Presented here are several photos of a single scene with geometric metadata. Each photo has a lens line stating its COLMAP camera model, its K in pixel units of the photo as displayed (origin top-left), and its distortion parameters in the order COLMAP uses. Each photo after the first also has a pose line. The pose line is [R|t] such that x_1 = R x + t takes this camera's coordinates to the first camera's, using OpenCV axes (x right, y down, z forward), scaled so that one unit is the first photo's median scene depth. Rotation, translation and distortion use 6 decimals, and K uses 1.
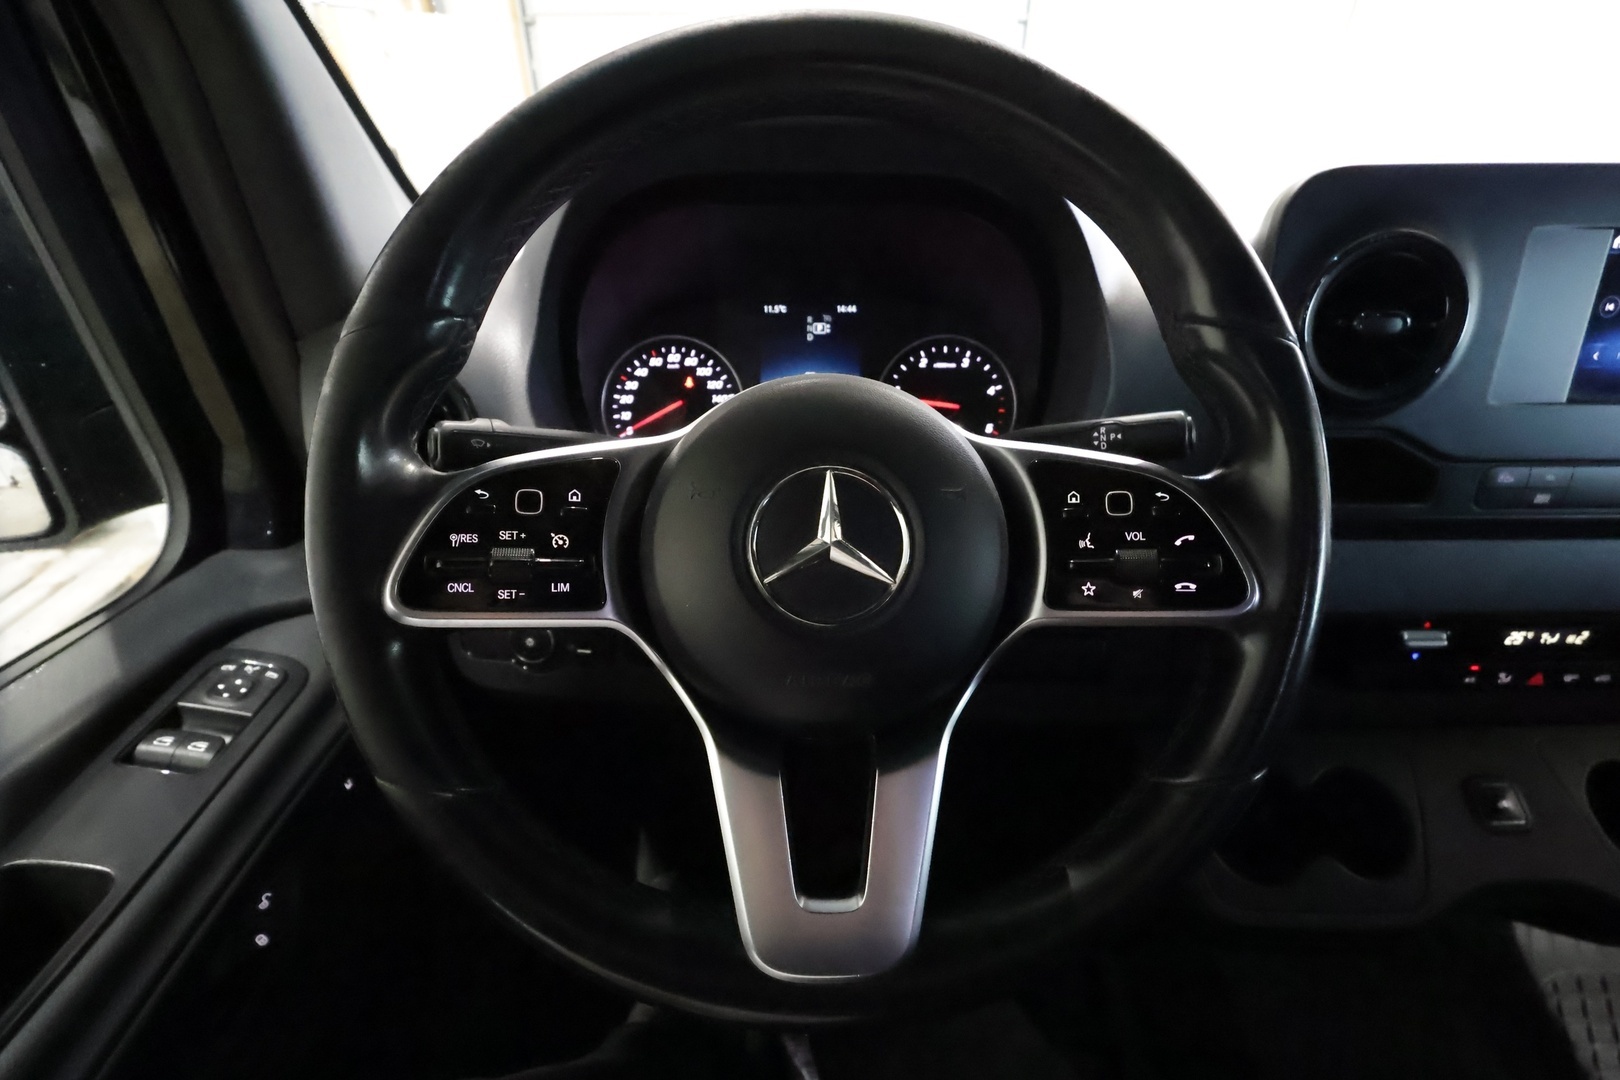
lens RADIAL K [[751.5, 0, 813.4], [0, 751.5, 544.0], [0, 0, 1]] dist [0.001559, 0.000887]
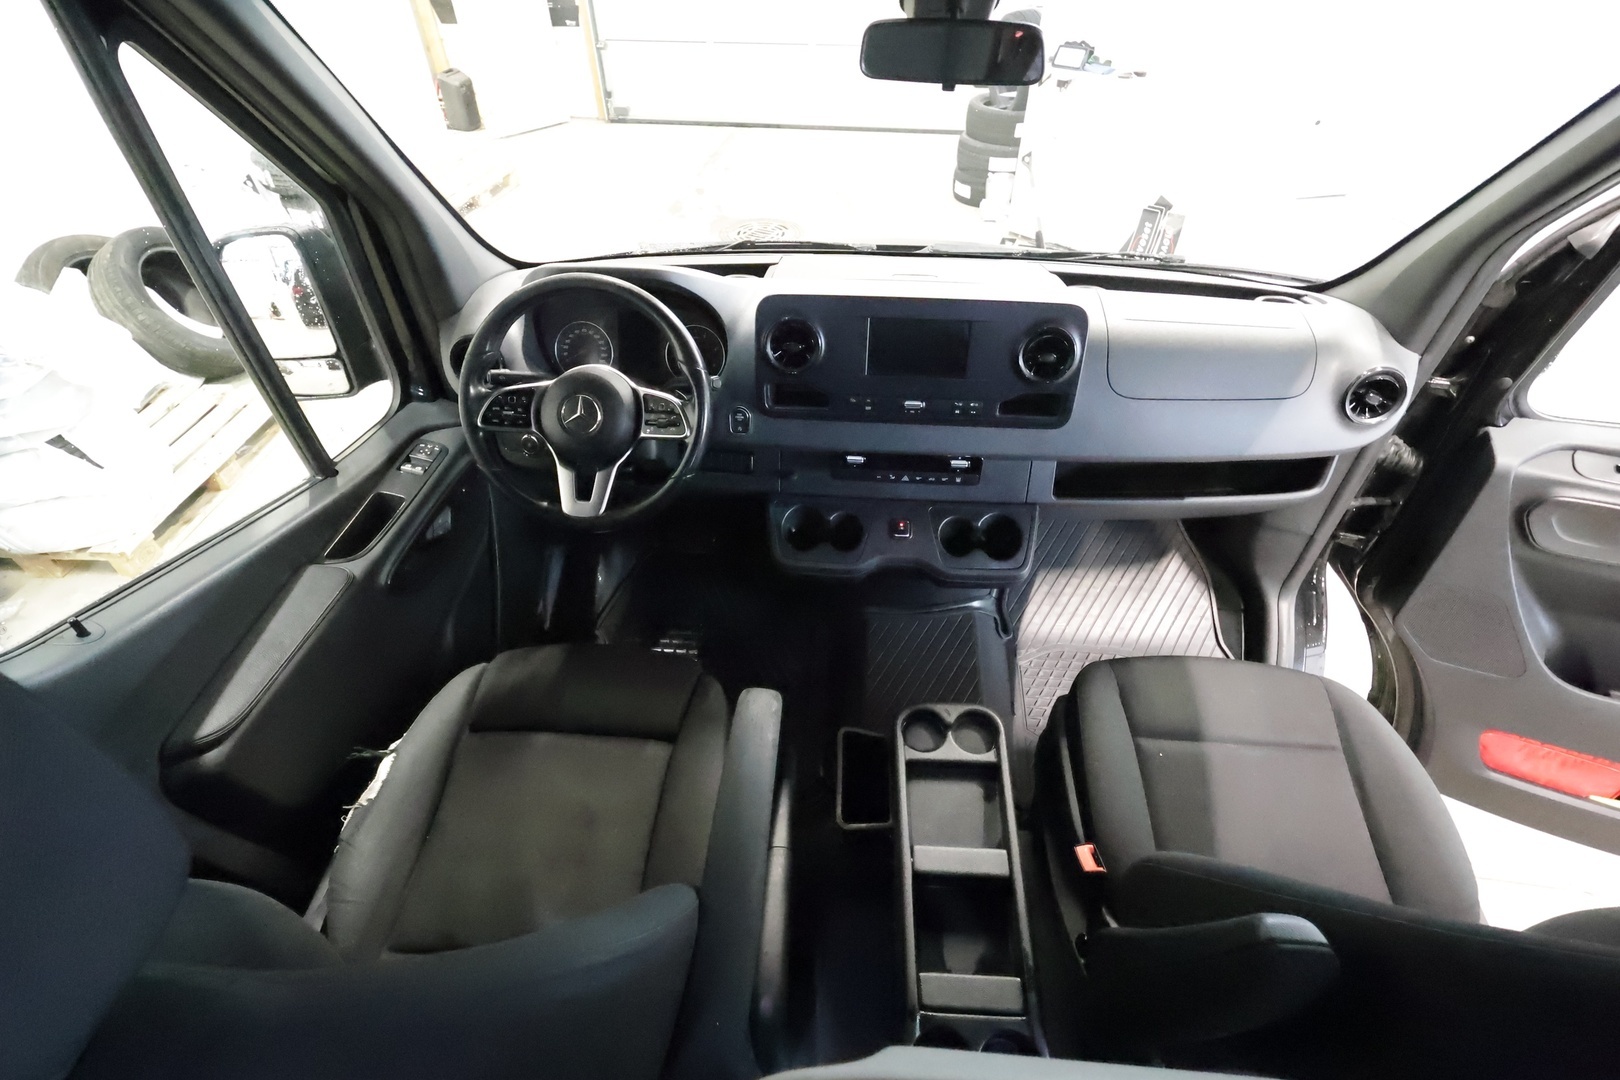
lens RADIAL K [[751.5, 0, 813.4], [0, 751.5, 544.0], [0, 0, 1]] dist [0.001559, 0.000887]
pose [[0.995499, 0.065088, -0.068892, 0.972484], [-0.050783, 0.980057, 0.192118, -0.097098], [0.080023, -0.187755, 0.978951, -1.844171]]
